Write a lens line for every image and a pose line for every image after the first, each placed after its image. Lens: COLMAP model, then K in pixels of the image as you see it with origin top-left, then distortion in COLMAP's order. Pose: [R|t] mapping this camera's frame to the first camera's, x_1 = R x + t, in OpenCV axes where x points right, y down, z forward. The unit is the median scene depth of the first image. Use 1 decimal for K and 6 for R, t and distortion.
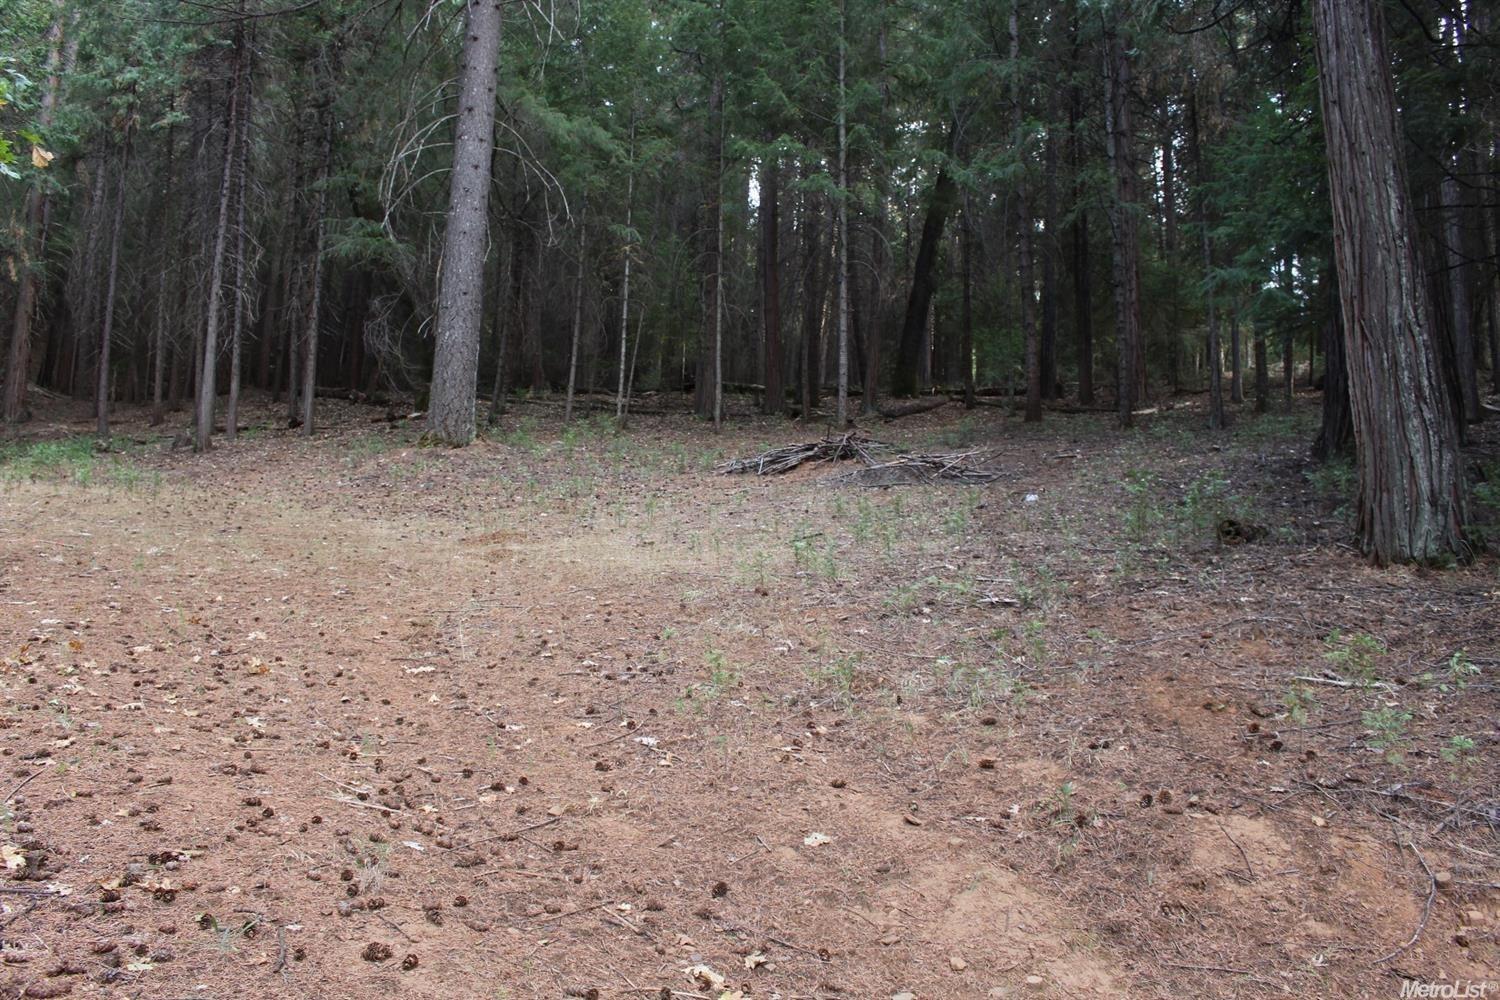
lens RADIAL K [[1239.8, 0, 736.2], [0, 1239.8, 502.0], [0, 0, 1]] dist [-0.152691, 0.118825]
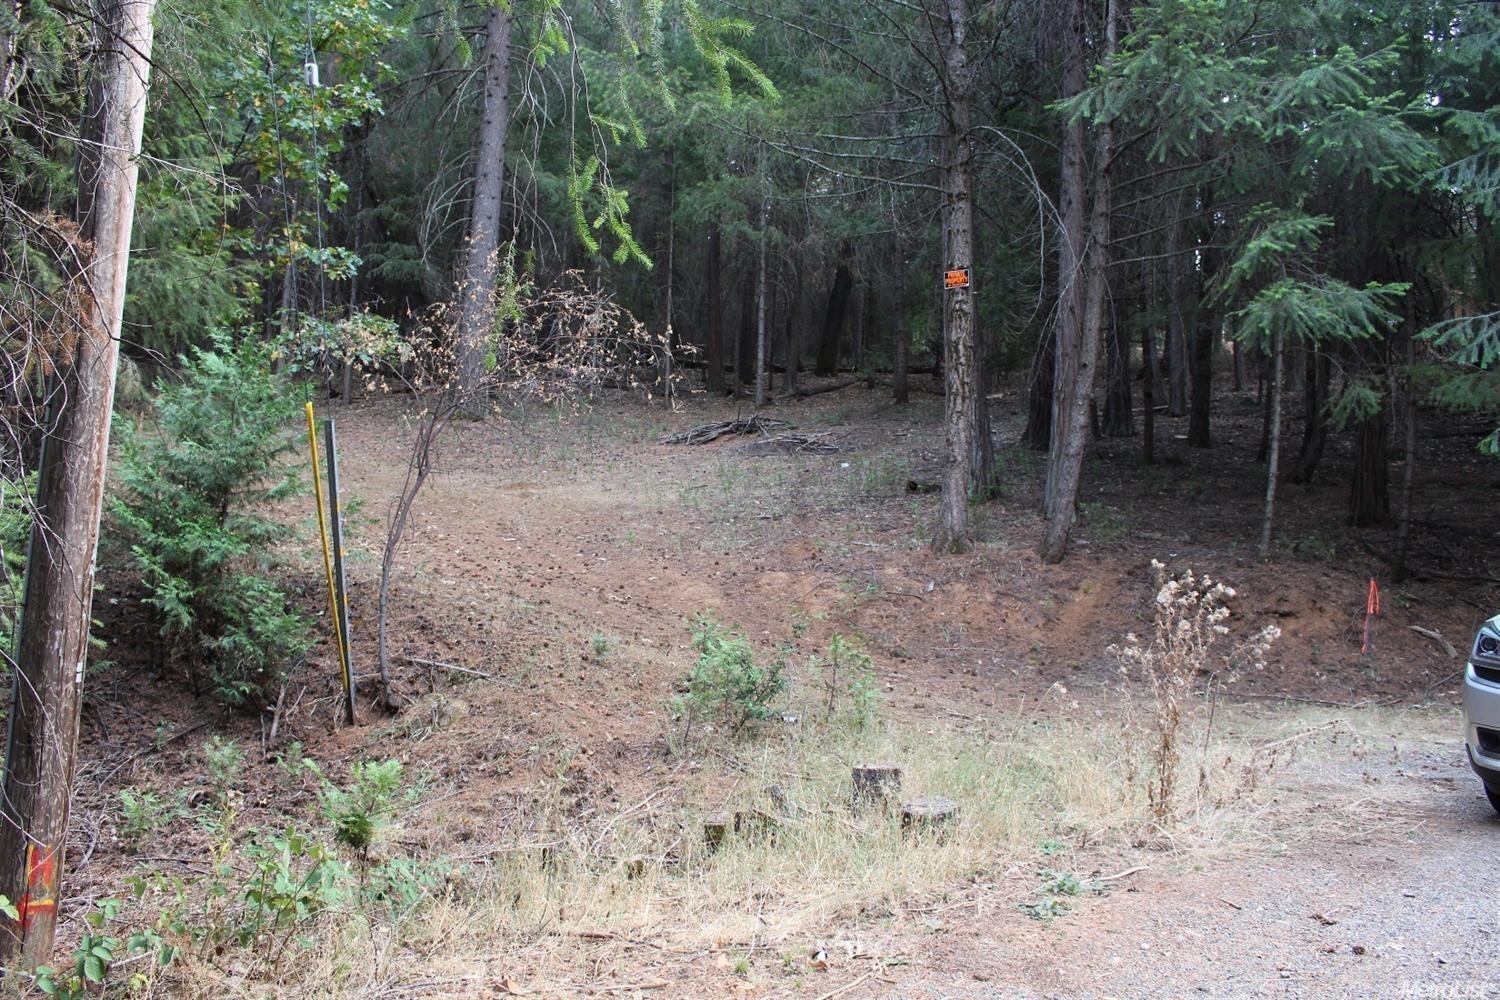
lens RADIAL K [[1239.8, 0, 733.3], [0, 1239.8, 500.5], [0, 0, 1]] dist [-0.152691, 0.118825]
pose [[0.999693, 0.011775, 0.021777, 0.034332], [-0.012581, 0.999228, 0.037219, -0.009442], [-0.021322, -0.037481, 0.999070, -0.381809]]
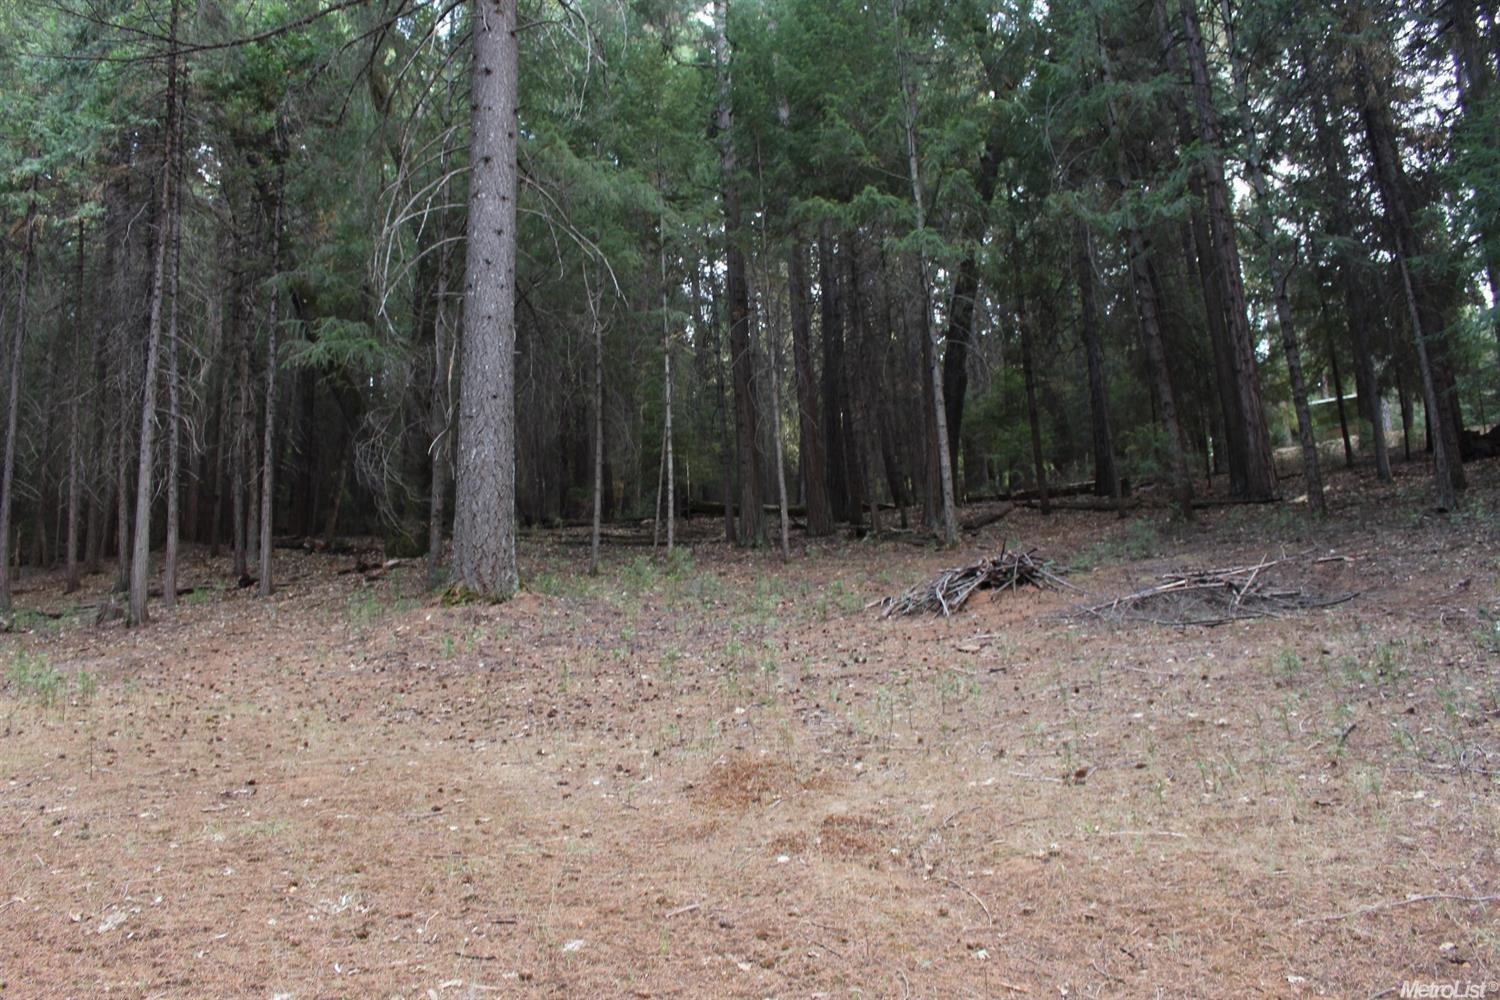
lens RADIAL K [[1239.8, 0, 734.9], [0, 1239.8, 502.0], [0, 0, 1]] dist [-0.152691, 0.118825]
pose [[0.995924, -0.062234, 0.065292, -0.120534], [0.068492, 0.992781, -0.098457, -0.020695], [-0.058693, 0.102528, 0.992997, 0.235366]]
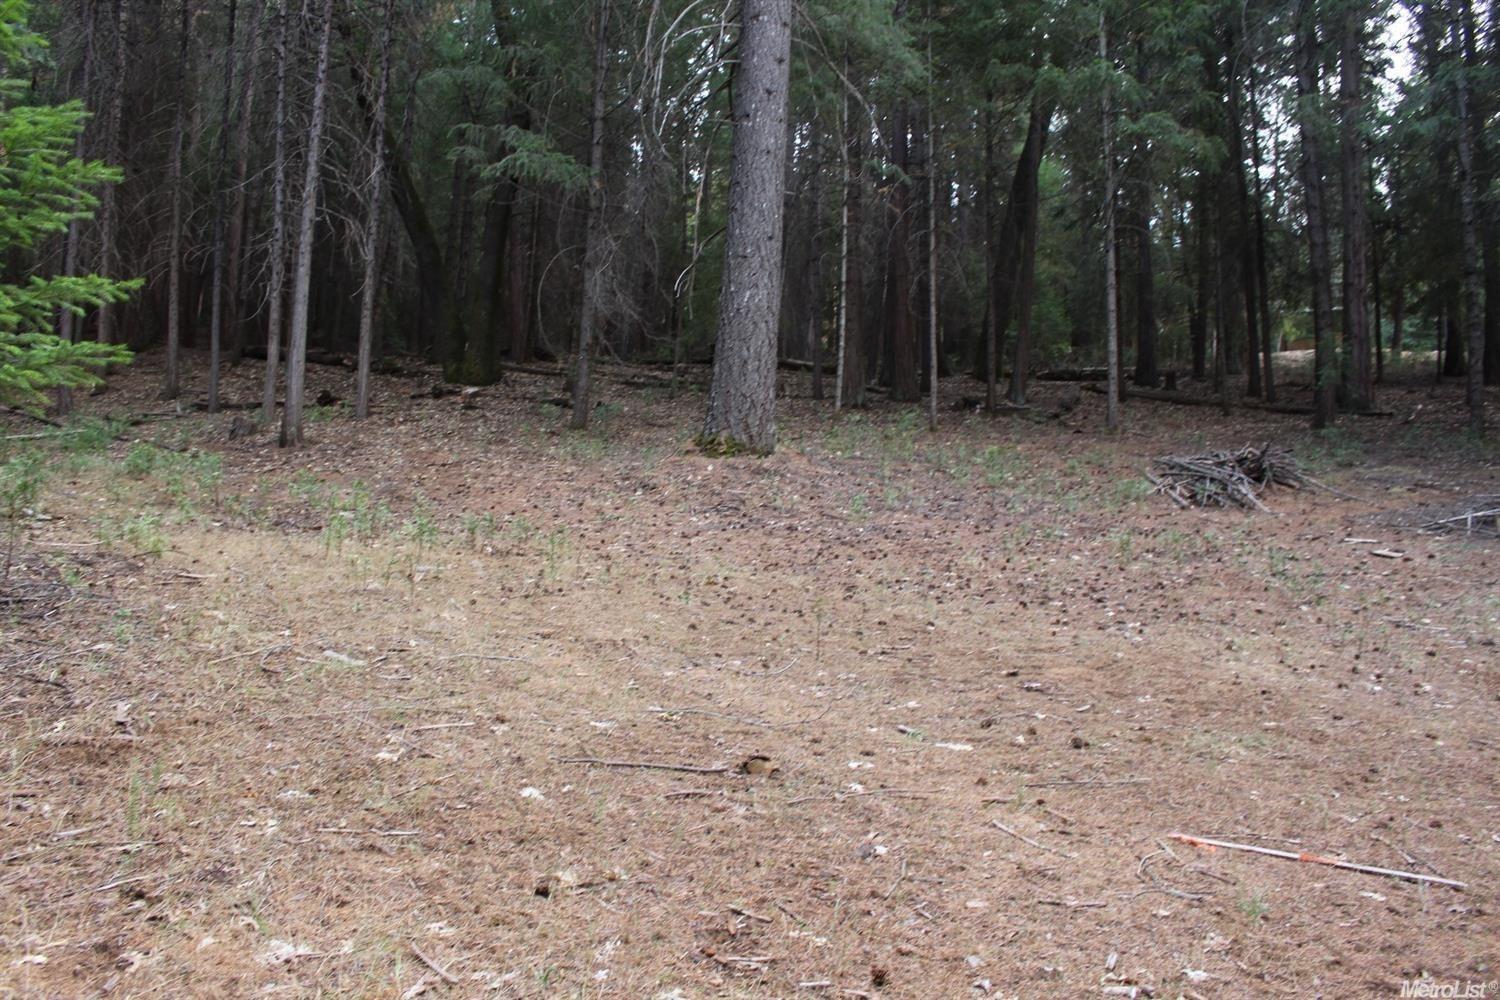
lens RADIAL K [[1239.8, 0, 746.5], [0, 1239.8, 499.0], [0, 0, 1]] dist [-0.152691, 0.118825]
pose [[0.982538, 0.010384, 0.185774, -0.343464], [-0.015411, 0.999553, 0.025637, -0.035696], [-0.185424, -0.028052, 0.982258, 0.284440]]
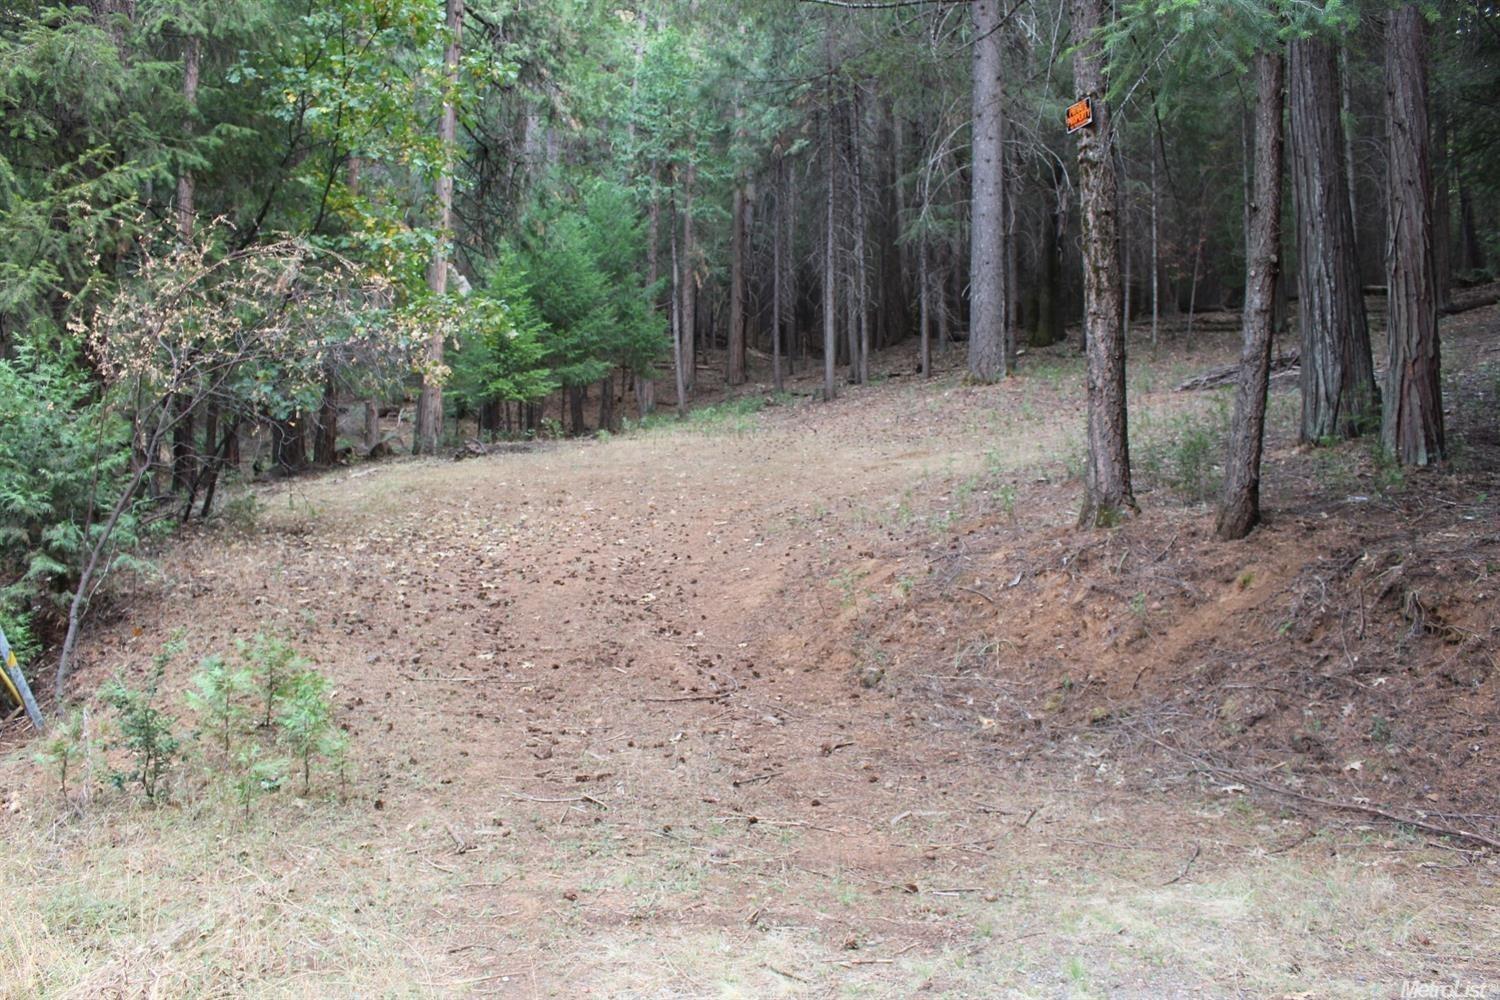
lens RADIAL K [[1239.8, 0, 740.5], [0, 1239.8, 502.9], [0, 0, 1]] dist [-0.152691, 0.118825]
pose [[0.825038, -0.034042, -0.564050, 0.258968], [0.071381, 0.996466, 0.044270, 0.002582], [0.560550, -0.076787, 0.824553, -0.196121]]
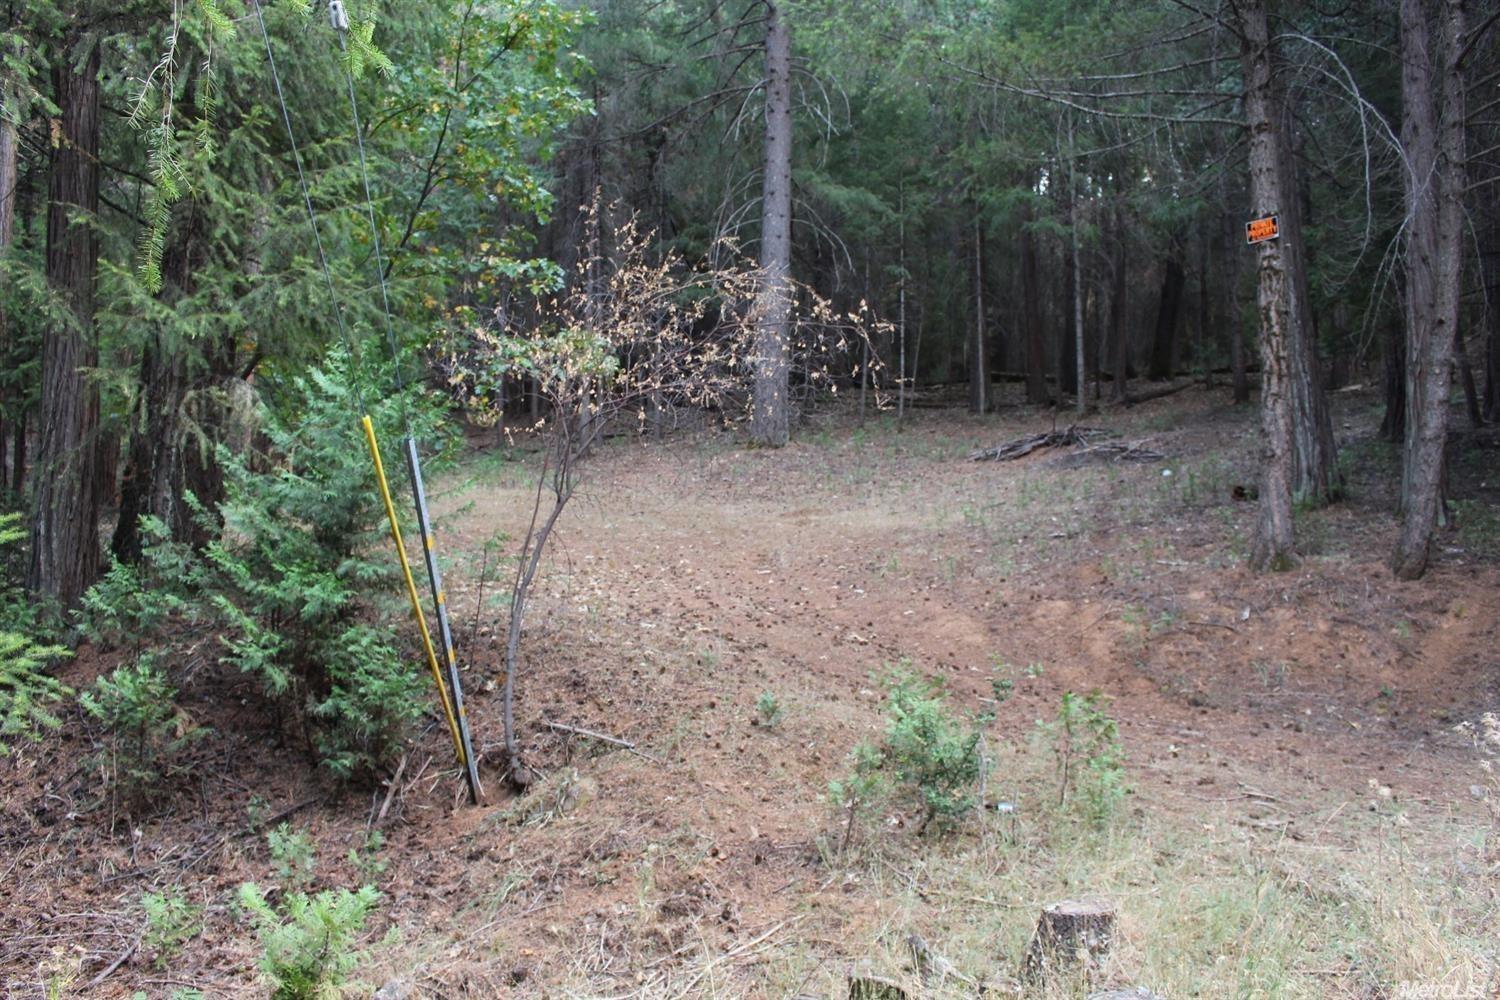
lens RADIAL K [[1239.8, 0, 732.8], [0, 1239.8, 503.2], [0, 0, 1]] dist [-0.152691, 0.118825]
pose [[0.966106, -0.034535, -0.255824, 0.067733], [0.039278, 0.999138, 0.013454, -0.004253], [0.255139, -0.023046, 0.966630, -0.301548]]
